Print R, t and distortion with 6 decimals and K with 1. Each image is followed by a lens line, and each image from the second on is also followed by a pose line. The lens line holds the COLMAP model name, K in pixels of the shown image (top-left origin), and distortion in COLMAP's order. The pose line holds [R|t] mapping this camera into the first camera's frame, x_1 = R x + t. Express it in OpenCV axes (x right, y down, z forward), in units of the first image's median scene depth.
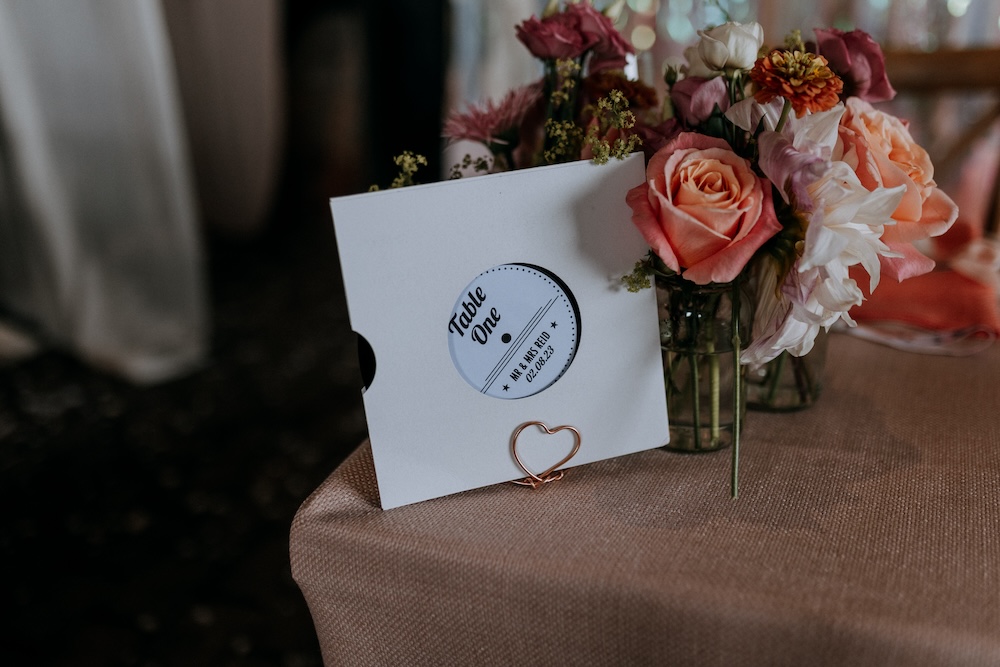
lens RADIAL K [[1019.1, 0, 500.0], [0, 1019.1, 333.5], [0, 0, 1]] dist [0.007841, 0.000473]
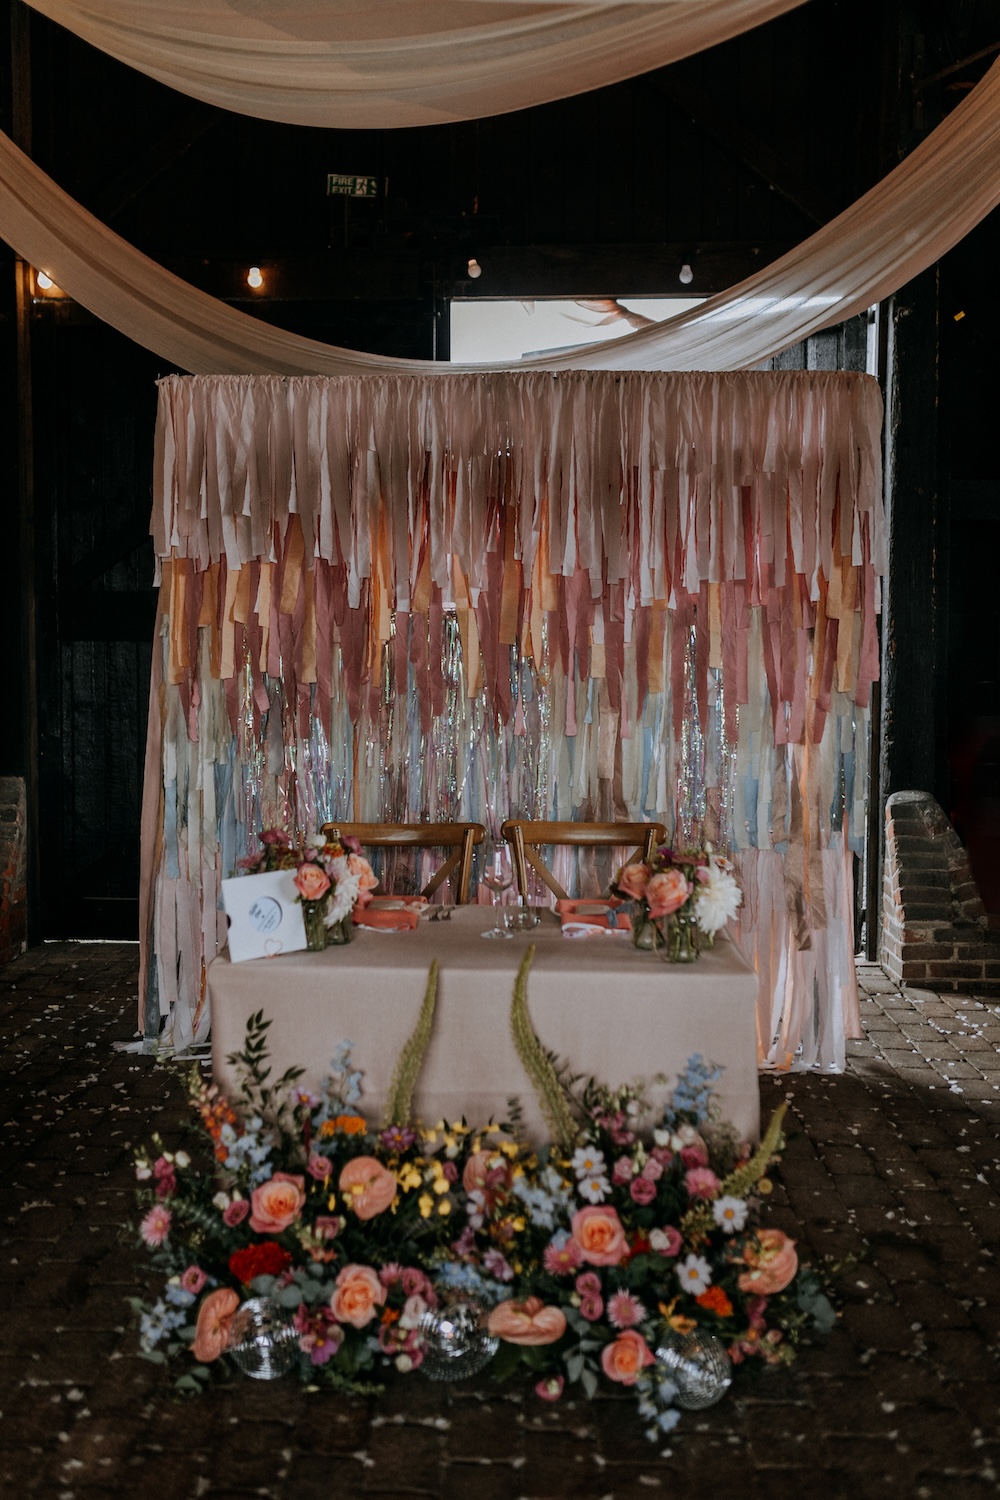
lens RADIAL K [[1502.6, 0, 500.0], [0, 1502.6, 750.0], [0, 0, 1]] dist [0.066201, -0.683969]
pose [[0.955714, 0.003394, 0.294276, -0.823546], [0.080326, 0.958958, -0.271934, 1.029649], [-0.283121, 0.283529, 0.916217, -4.689485]]
